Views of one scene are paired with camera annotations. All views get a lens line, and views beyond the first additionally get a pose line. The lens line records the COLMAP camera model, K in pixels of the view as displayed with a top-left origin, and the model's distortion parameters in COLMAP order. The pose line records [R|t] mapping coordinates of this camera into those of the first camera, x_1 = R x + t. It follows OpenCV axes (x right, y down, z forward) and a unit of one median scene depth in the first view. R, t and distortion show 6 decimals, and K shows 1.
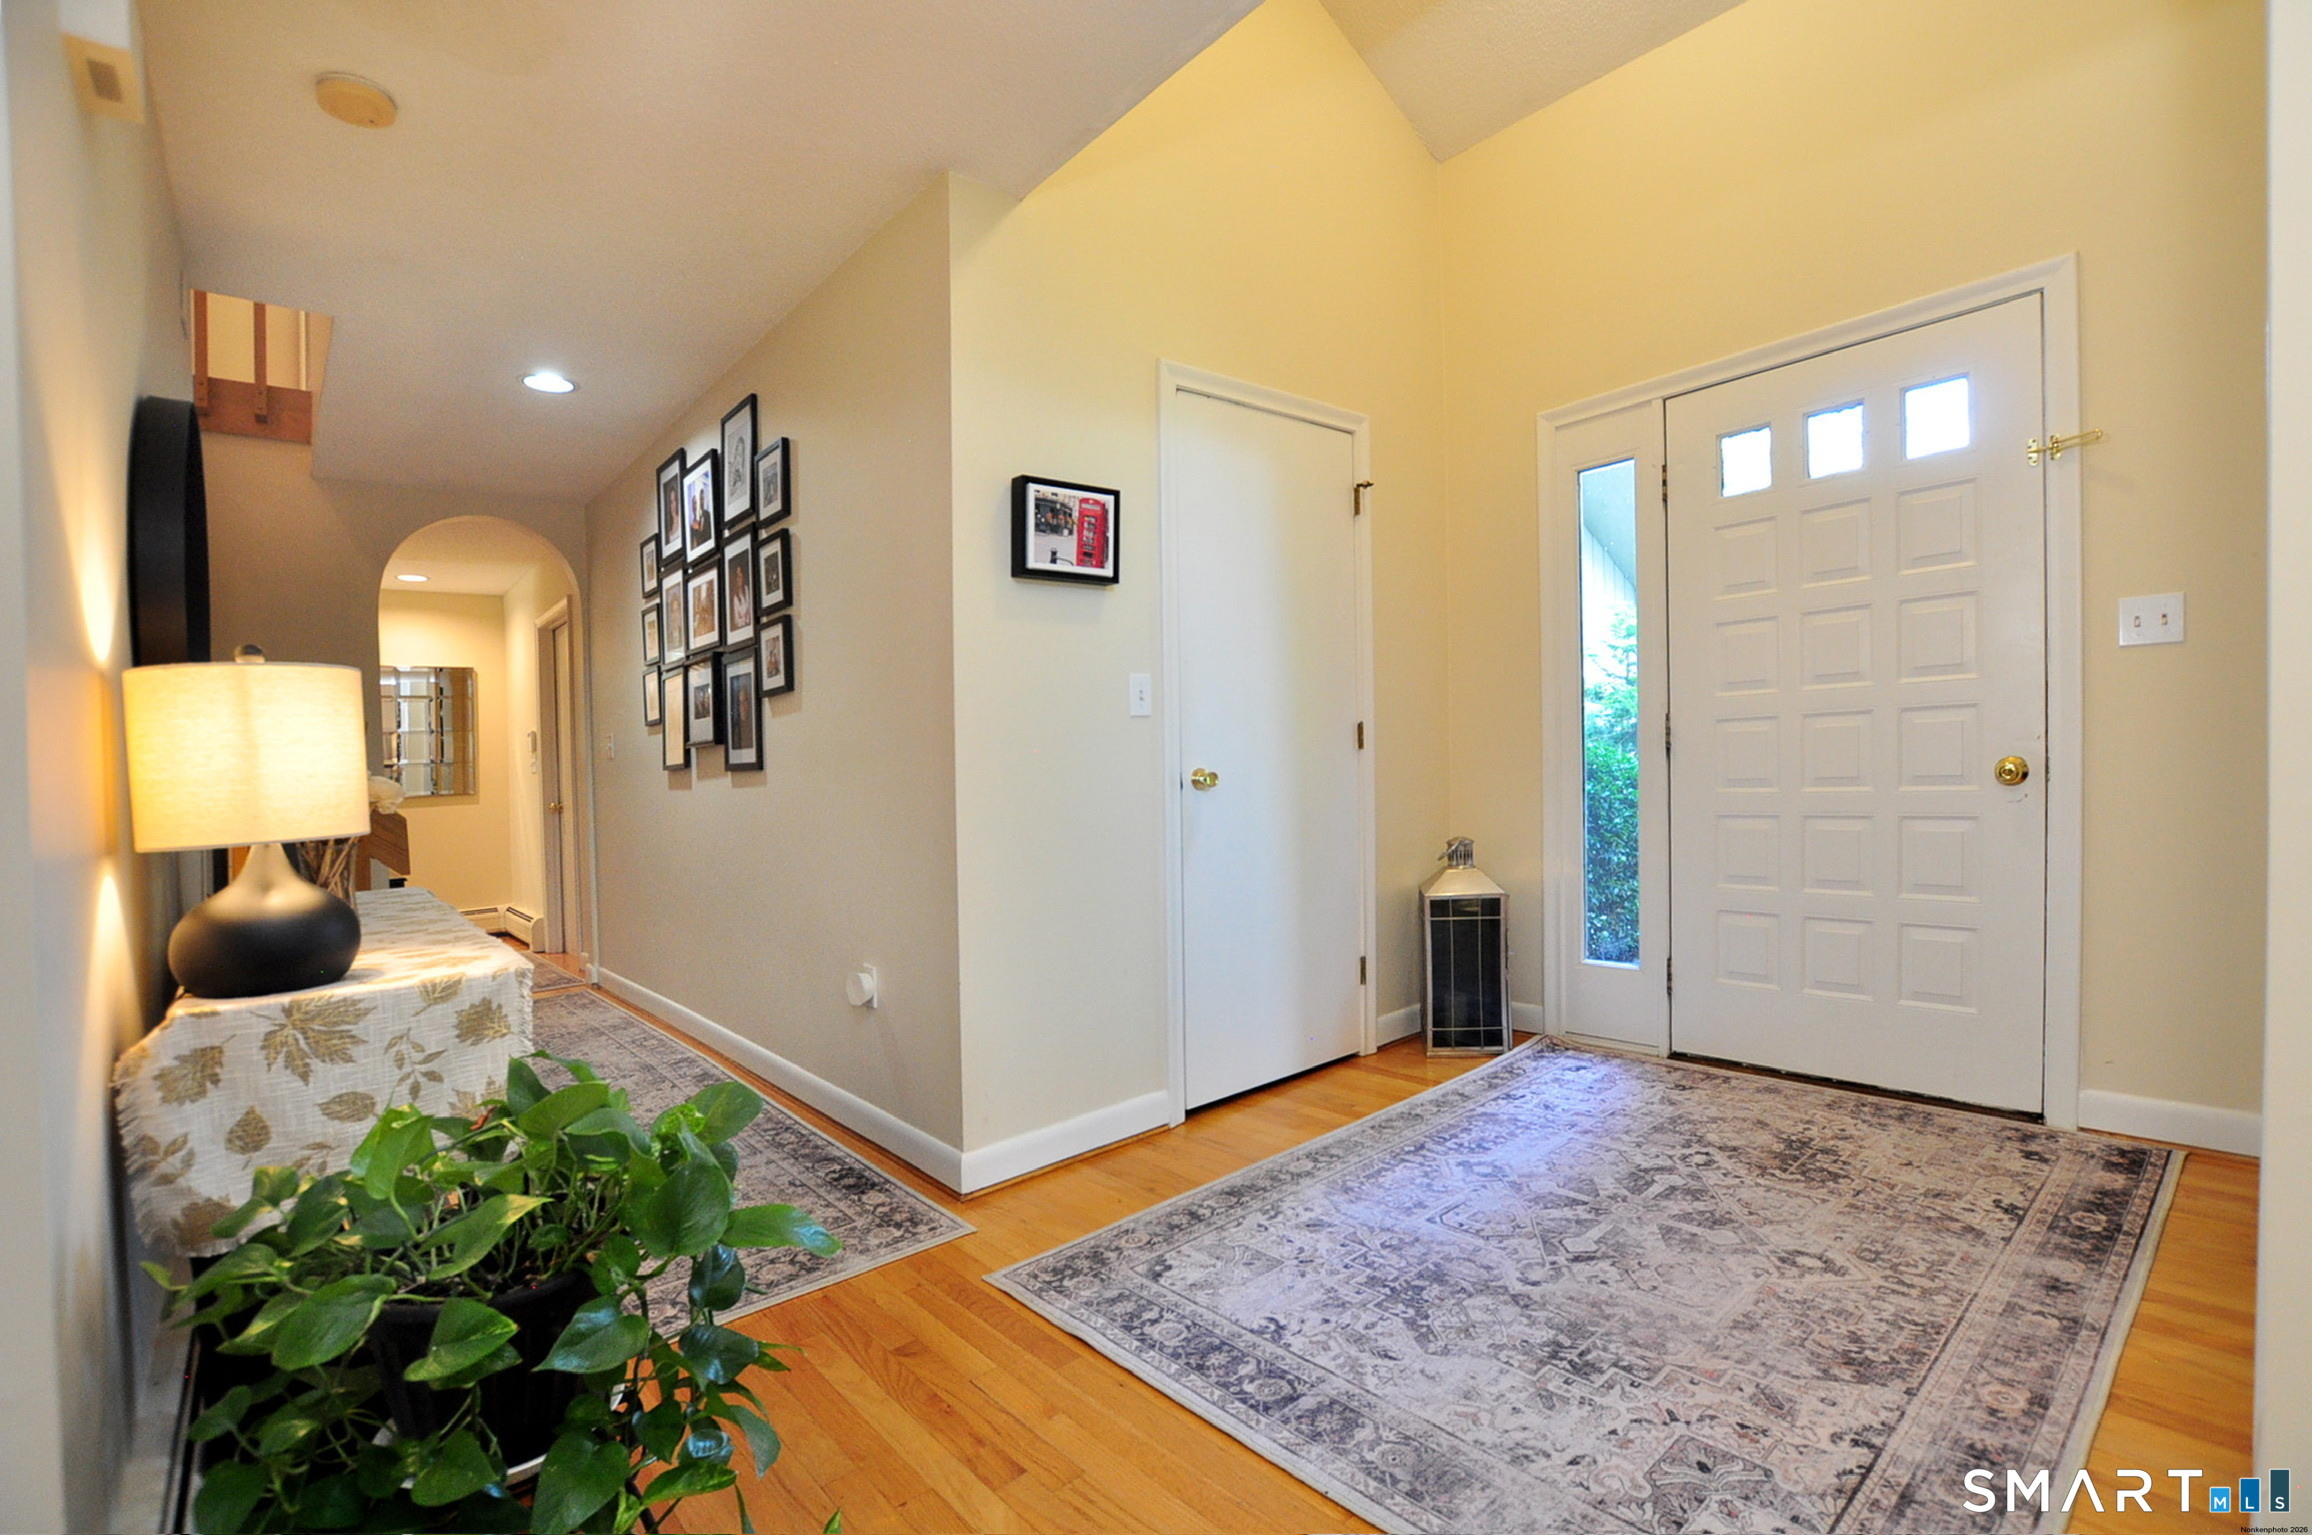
lens RADIAL K [[1018.6, 0, 1156.0], [0, 1018.6, 767.5], [0, 0, 1]] dist [-0.002647, -0.000500]
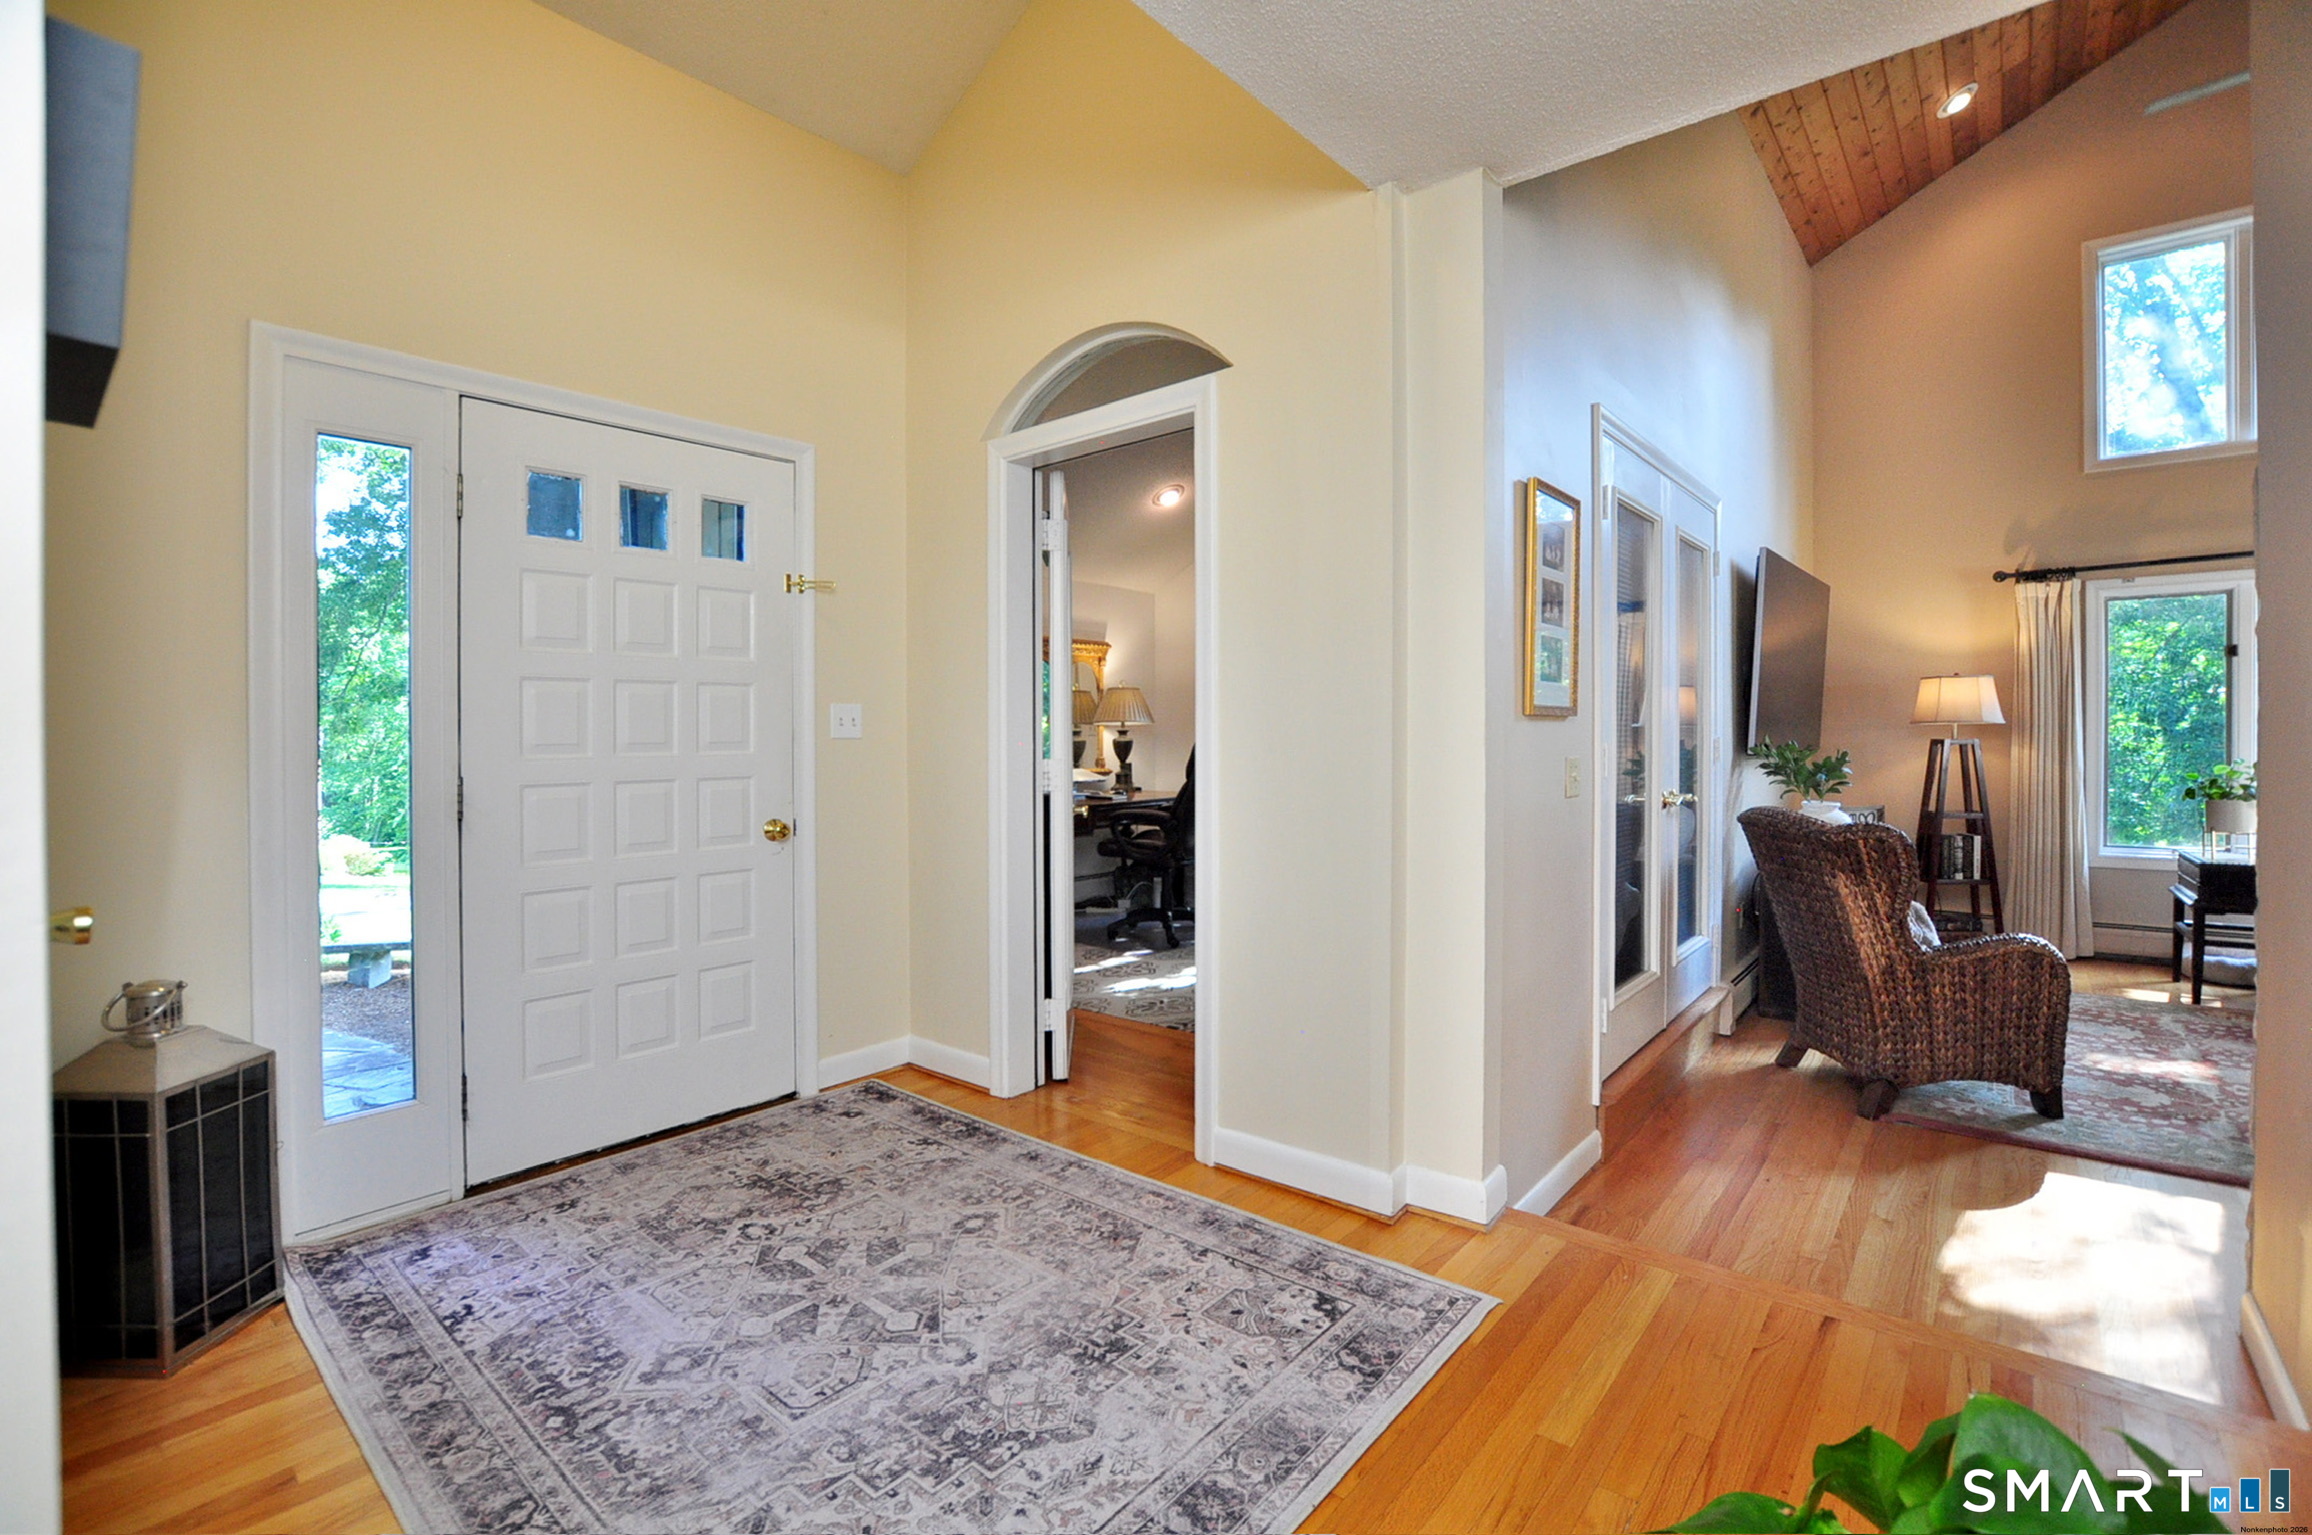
lens RADIAL K [[1037.4, 0, 1143.8], [0, 1037.4, 771.5], [0, 0, 1]] dist [-0.023760, 0.001289]
pose [[-0.148494, 0.018099, 0.988748, -0.538080], [0.025673, 0.999566, -0.014441, -0.041054], [-0.988580, 0.023240, -0.148895, 0.781437]]
